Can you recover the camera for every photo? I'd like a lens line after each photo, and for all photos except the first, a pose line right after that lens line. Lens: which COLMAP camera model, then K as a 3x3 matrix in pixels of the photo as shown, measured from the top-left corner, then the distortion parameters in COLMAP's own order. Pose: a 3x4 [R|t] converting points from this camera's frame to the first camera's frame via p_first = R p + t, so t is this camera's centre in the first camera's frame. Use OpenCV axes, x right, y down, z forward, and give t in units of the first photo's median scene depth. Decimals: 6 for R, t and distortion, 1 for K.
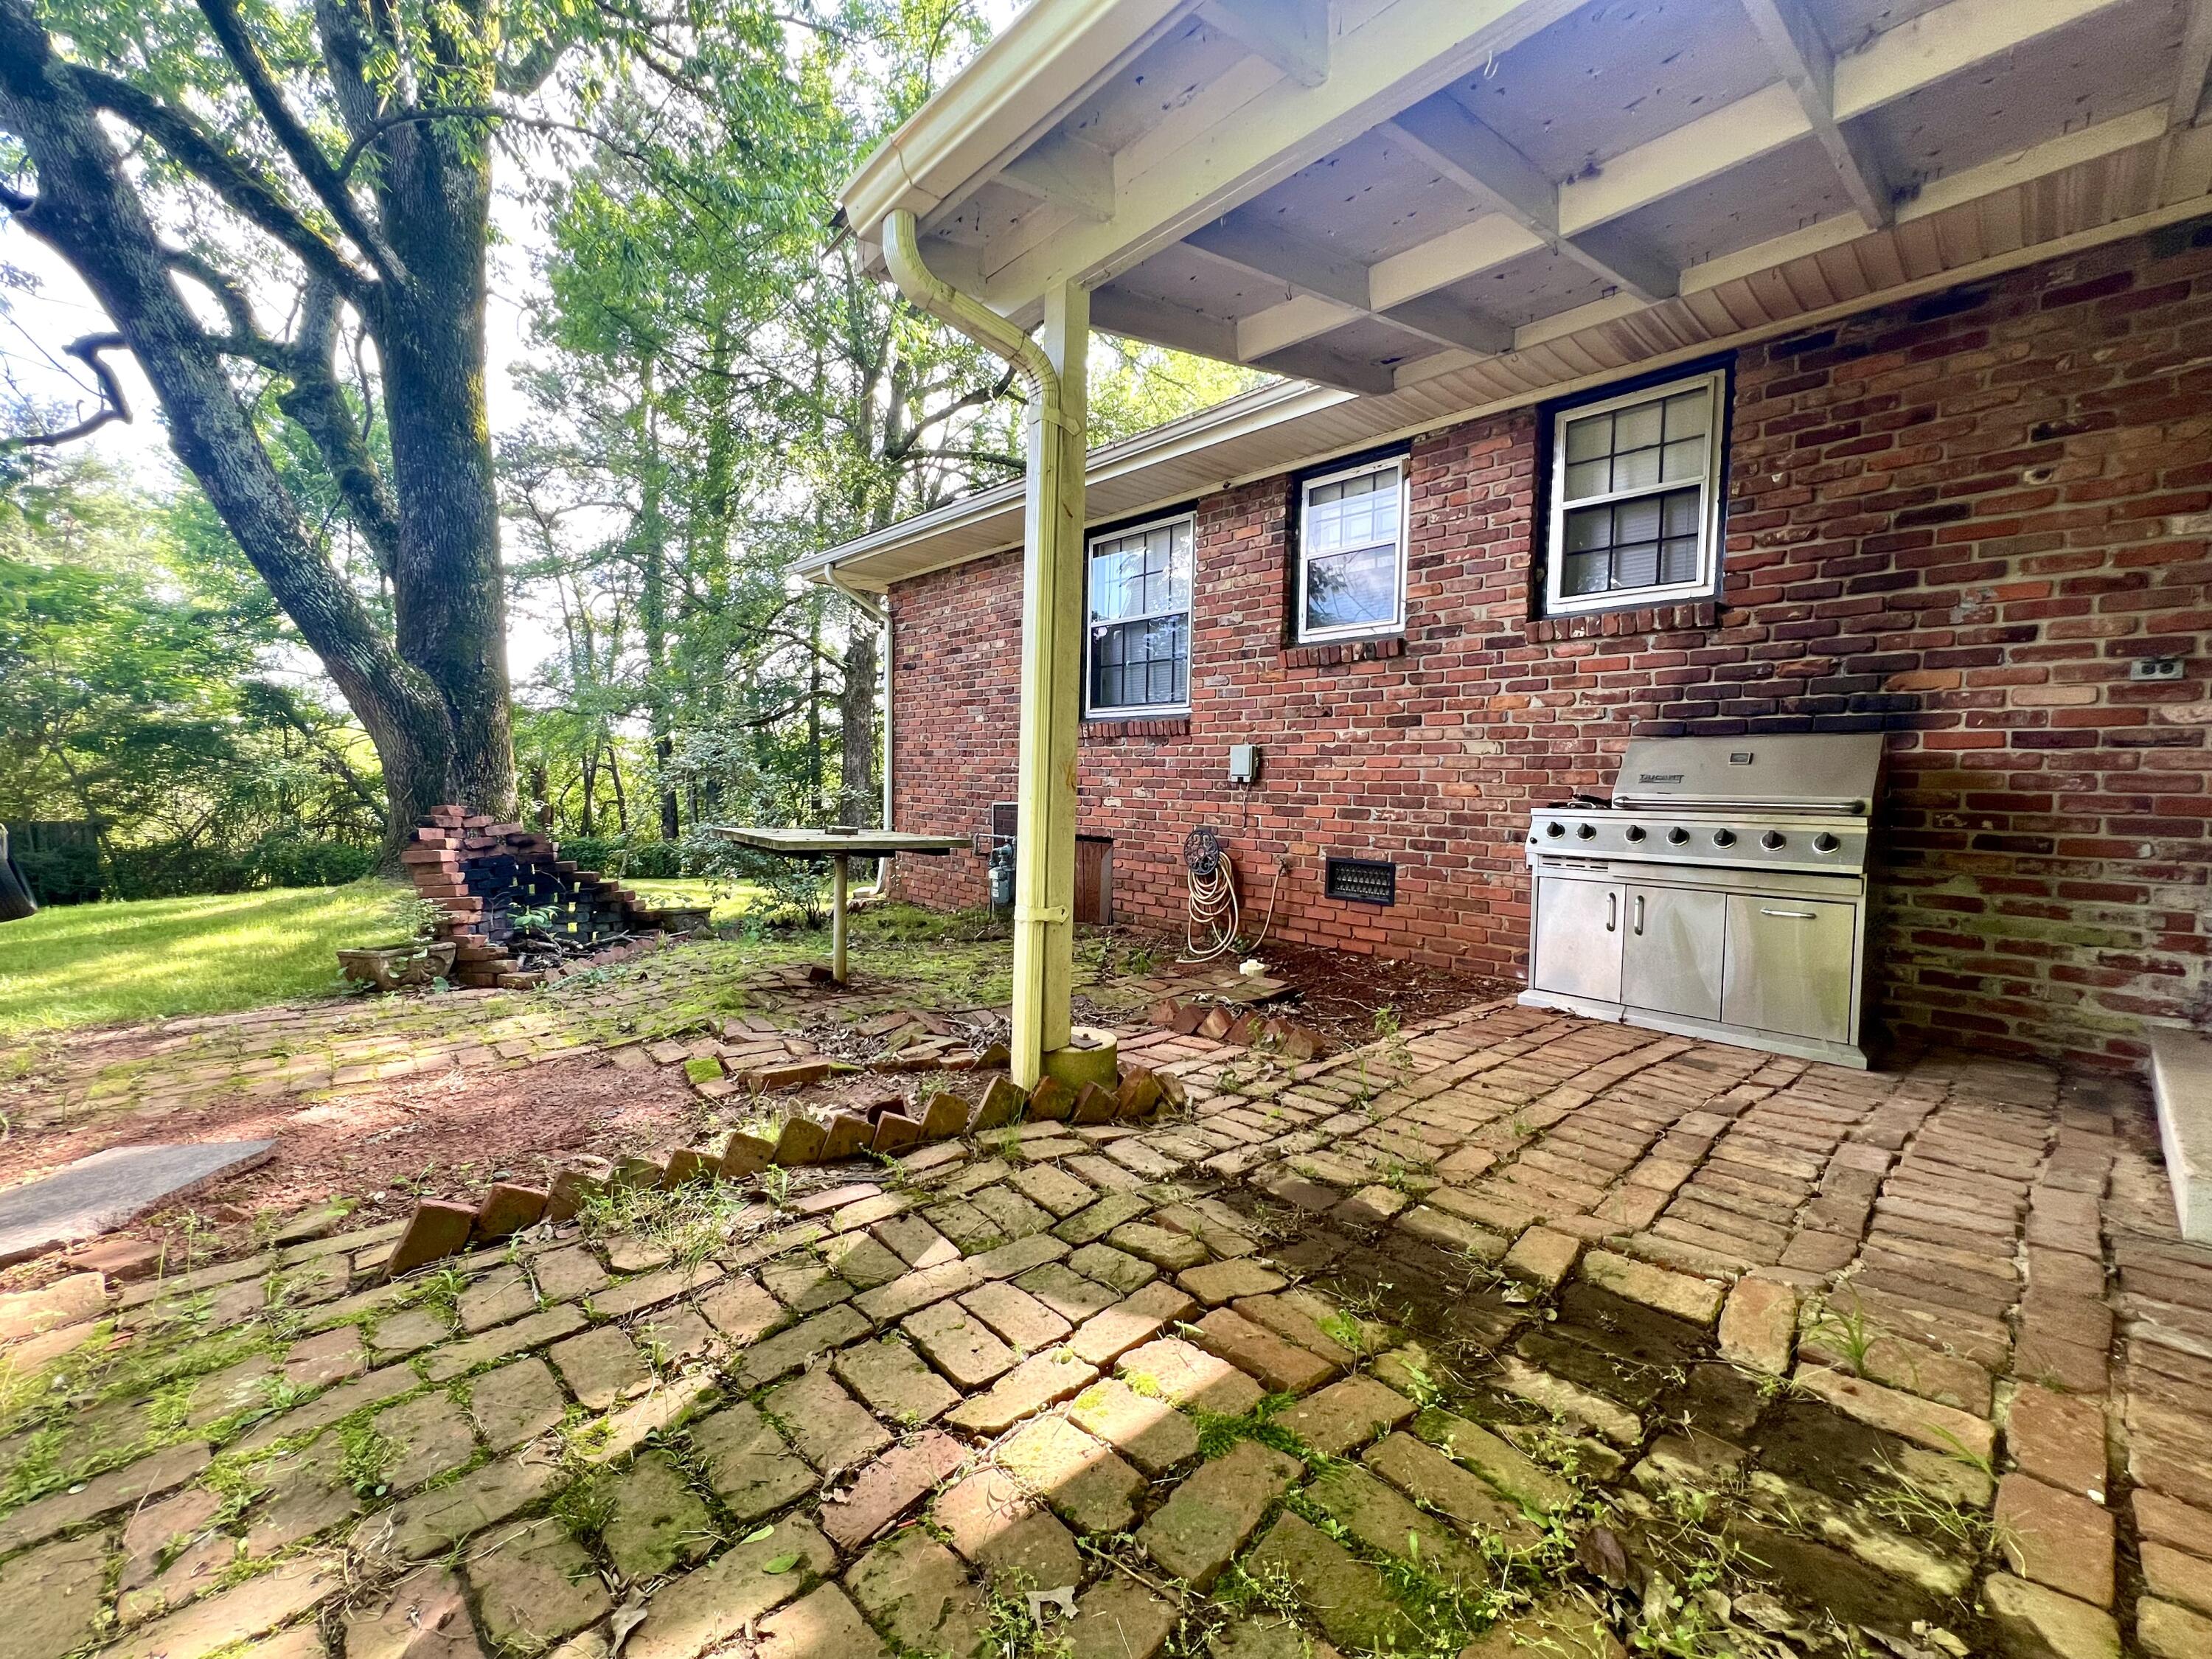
lens RADIAL K [[890.7, 0, 1098.6], [0, 890.7, 822.8], [0, 0, 1]] dist [-0.004537, 0.001439]
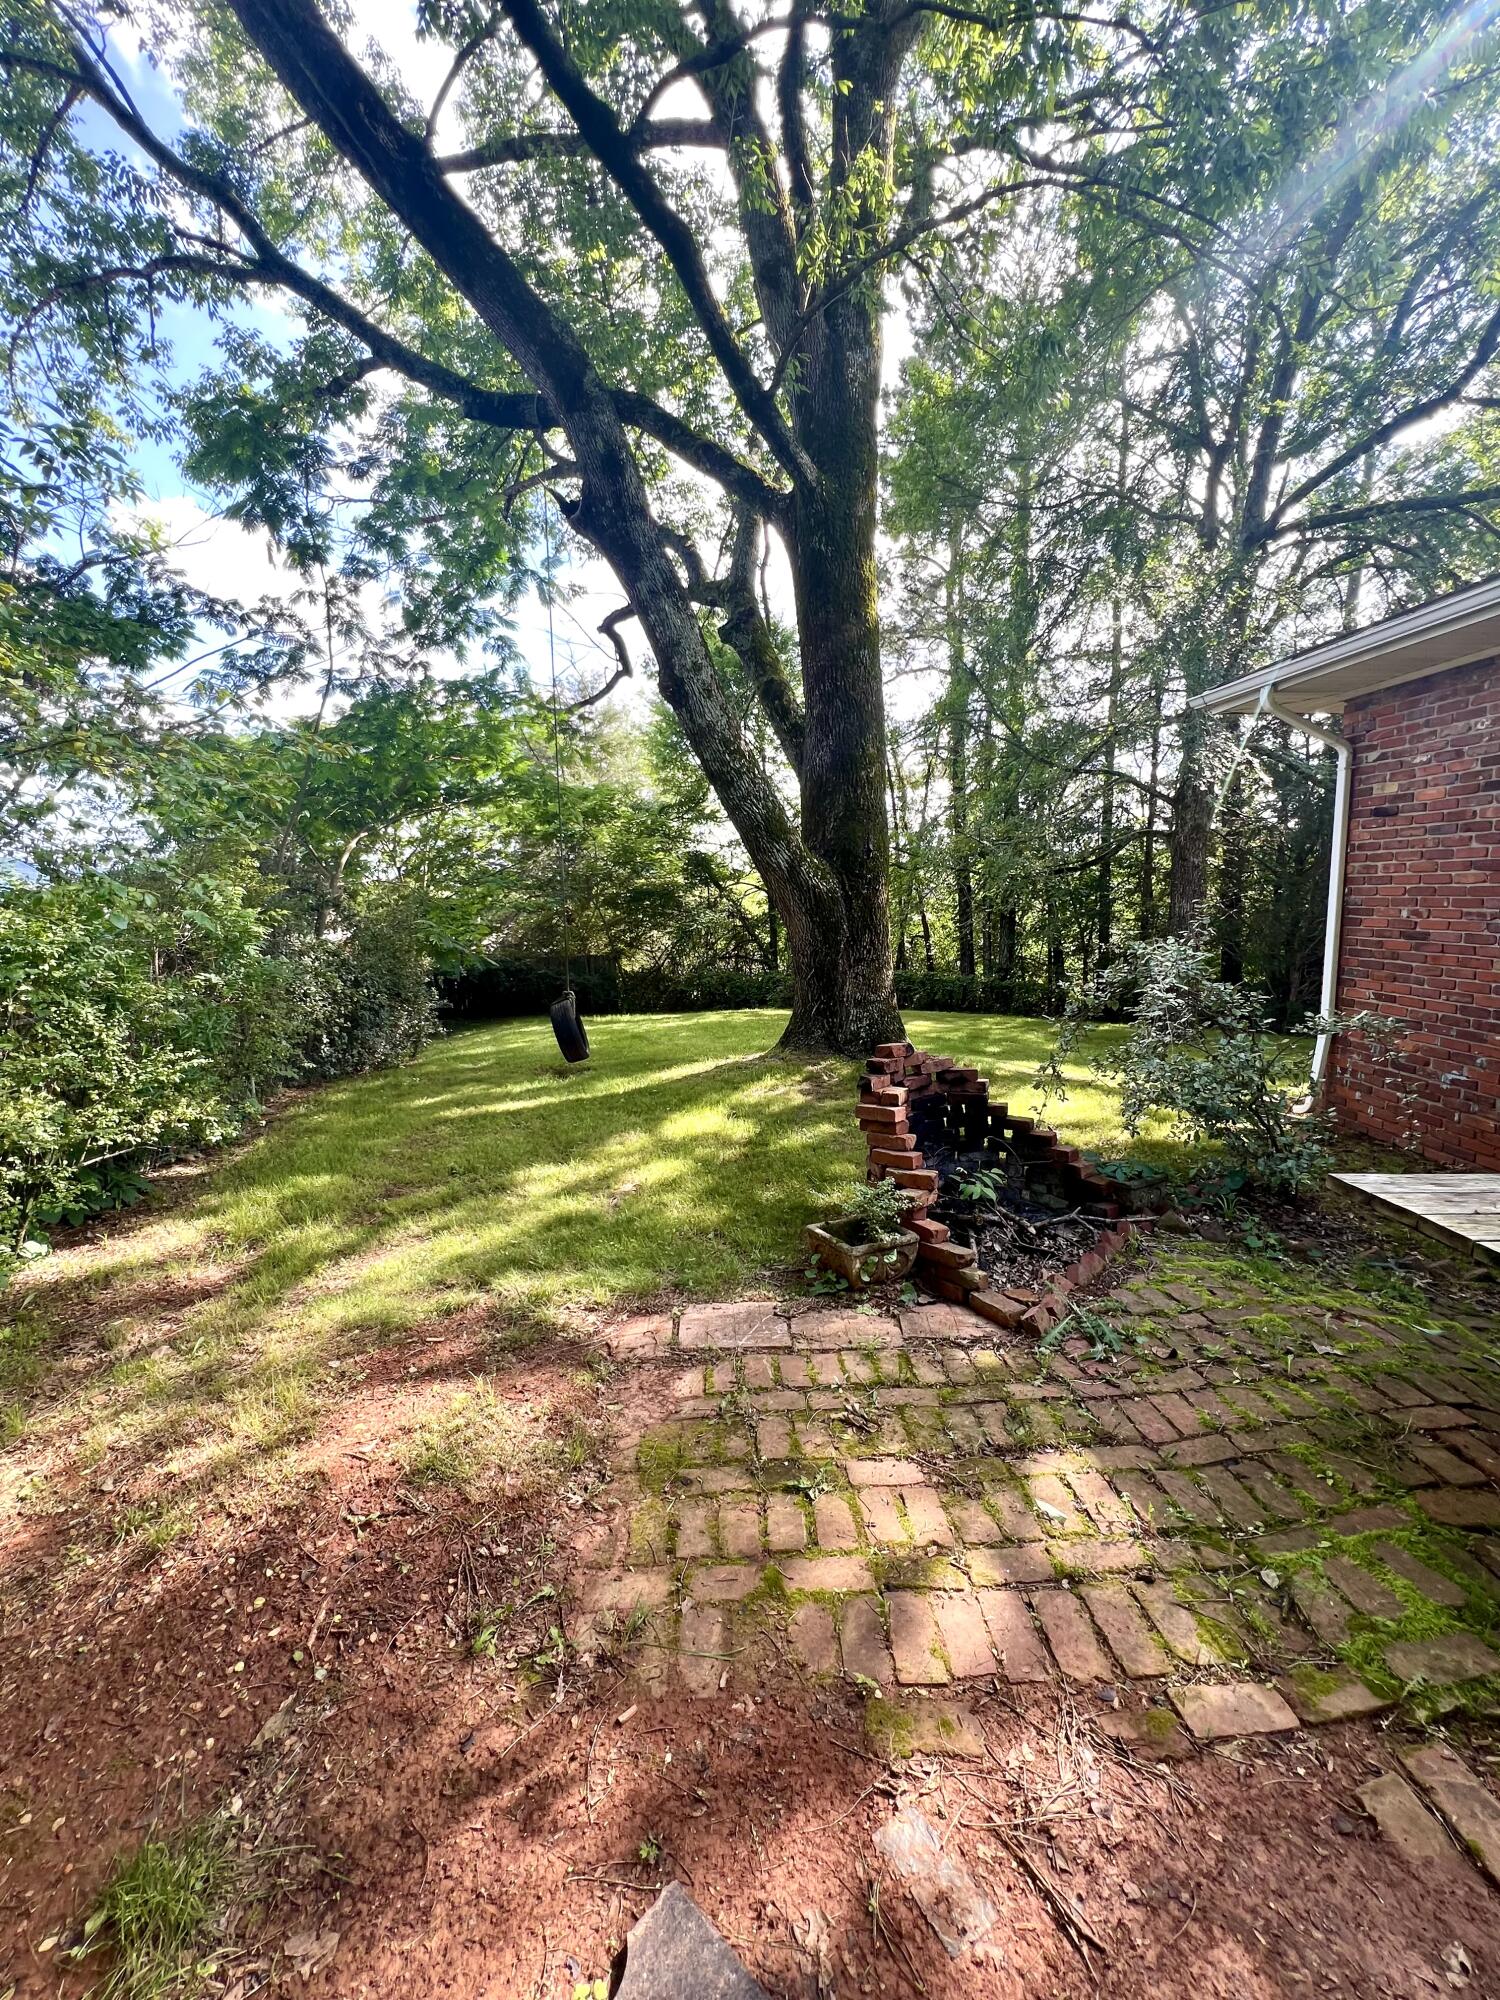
lens RADIAL K [[805.3, 0, 755.5], [0, 805.3, 994.5], [0, 0, 1]] dist [-0.004537, 0.001439]
pose [[0.782602, 0.048221, -0.620652, -0.138595], [-0.002806, 0.997258, 0.073944, -0.052010], [0.622516, -0.056127, 0.780592, 0.117980]]
